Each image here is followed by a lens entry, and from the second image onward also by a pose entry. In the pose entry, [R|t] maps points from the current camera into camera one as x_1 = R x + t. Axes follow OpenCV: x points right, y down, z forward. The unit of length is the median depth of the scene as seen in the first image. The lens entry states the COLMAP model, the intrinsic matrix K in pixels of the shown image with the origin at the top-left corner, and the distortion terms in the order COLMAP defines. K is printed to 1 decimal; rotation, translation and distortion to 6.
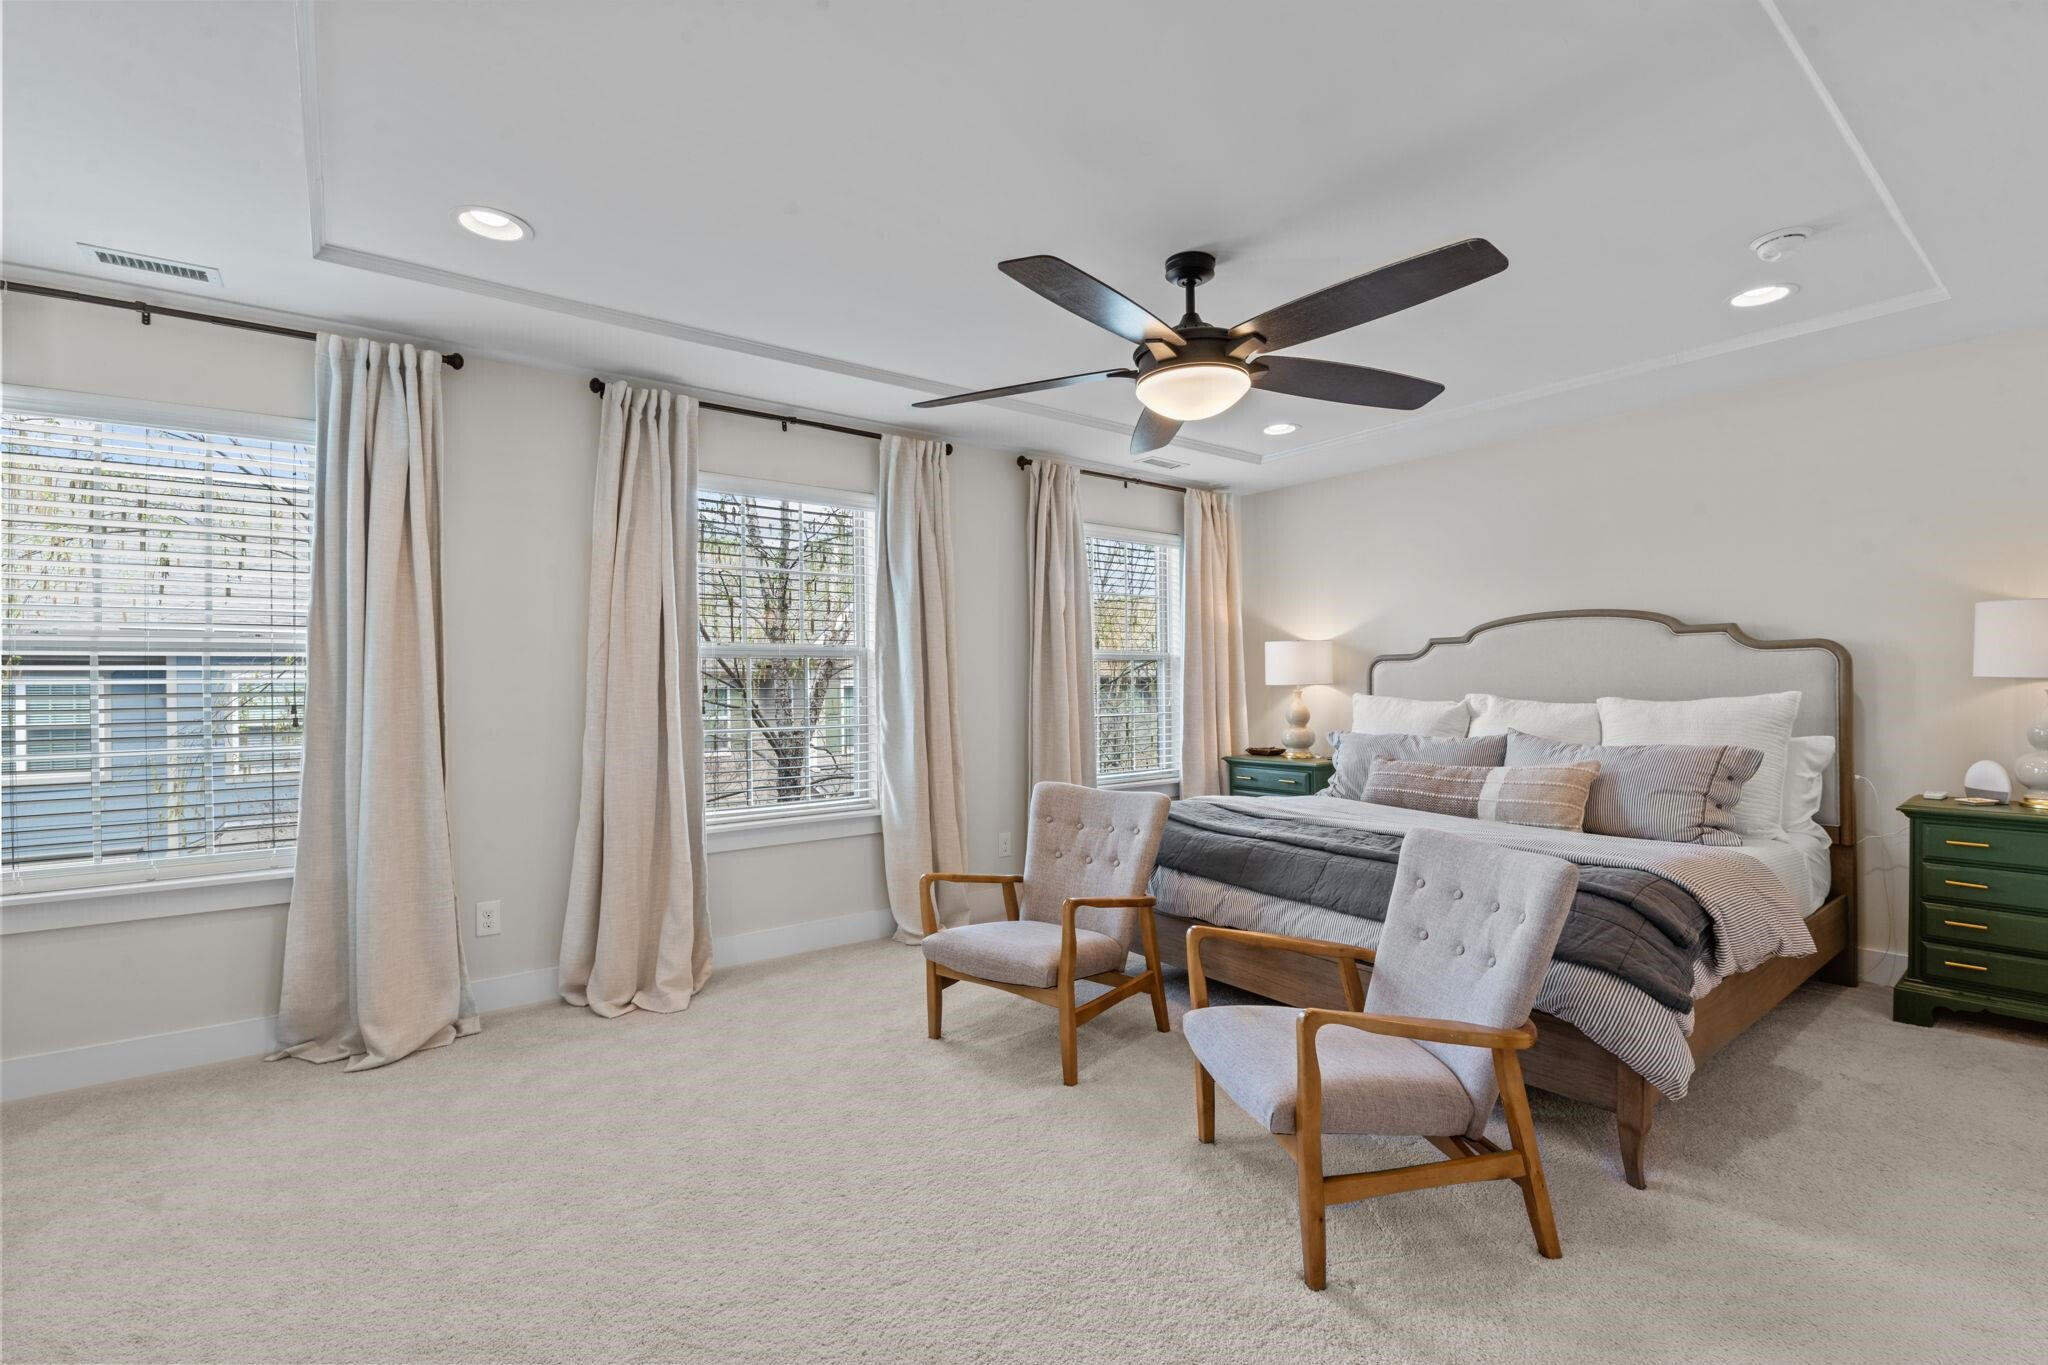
lens RADIAL K [[894.3, 0, 1024.0], [0, 894.3, 682.5], [0, 0, 1]] dist [-0.011639, -0.000101]
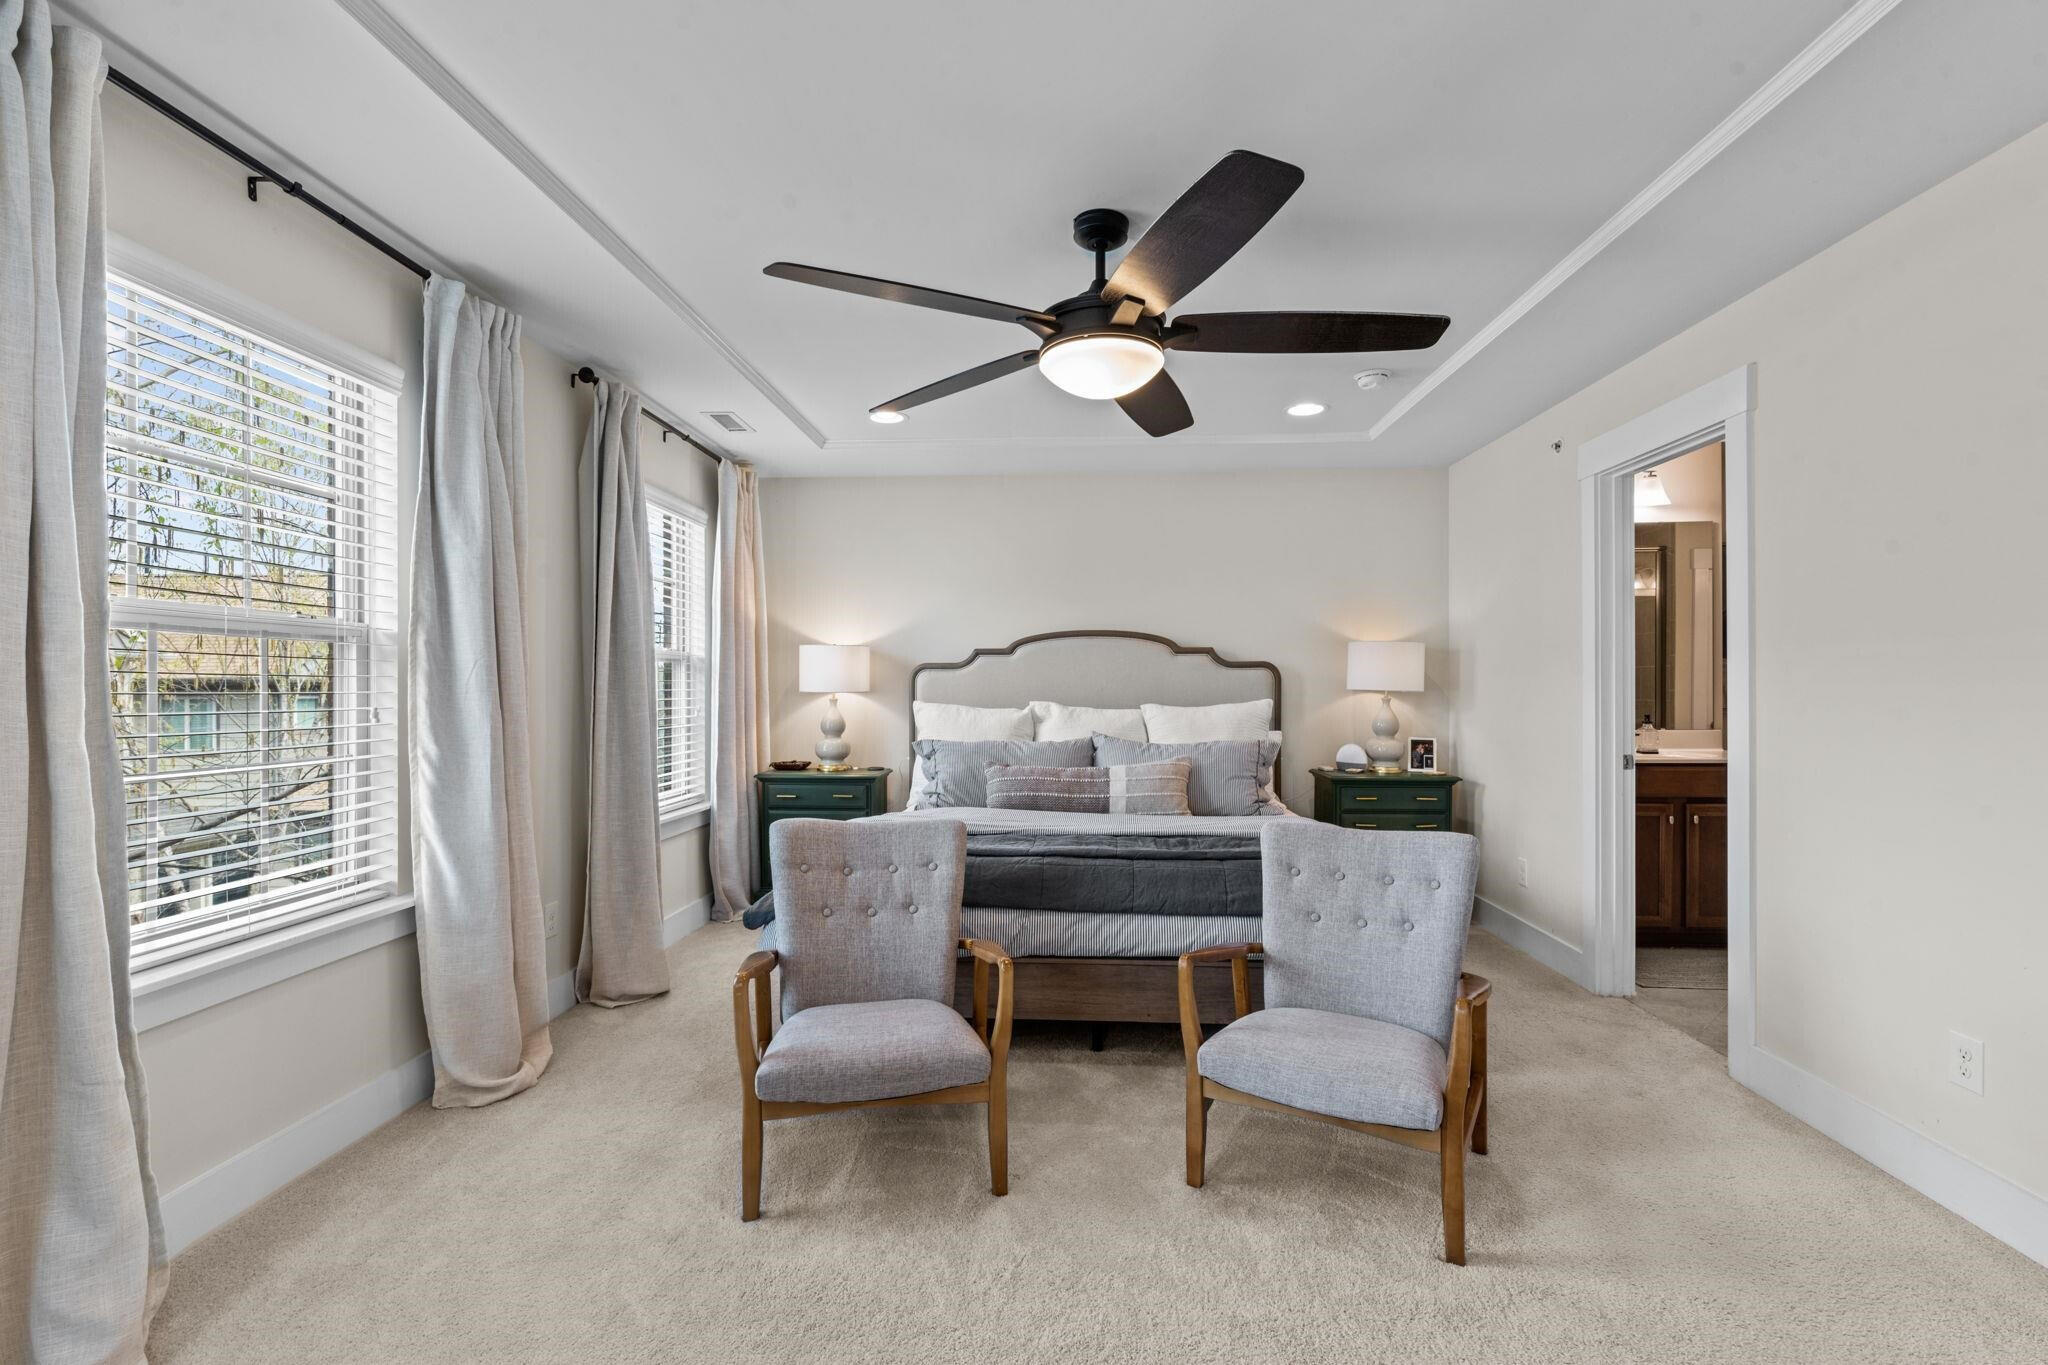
lens RADIAL K [[903.0, 0, 1017.5], [0, 903.0, 686.1], [0, 0, 1]] dist [-0.001872, -0.000336]
pose [[0.649043, 0.010654, 0.760677, -0.404004], [-0.006736, 0.999943, -0.008258, 0.003843], [-0.760722, 0.000236, 0.649078, 0.339619]]
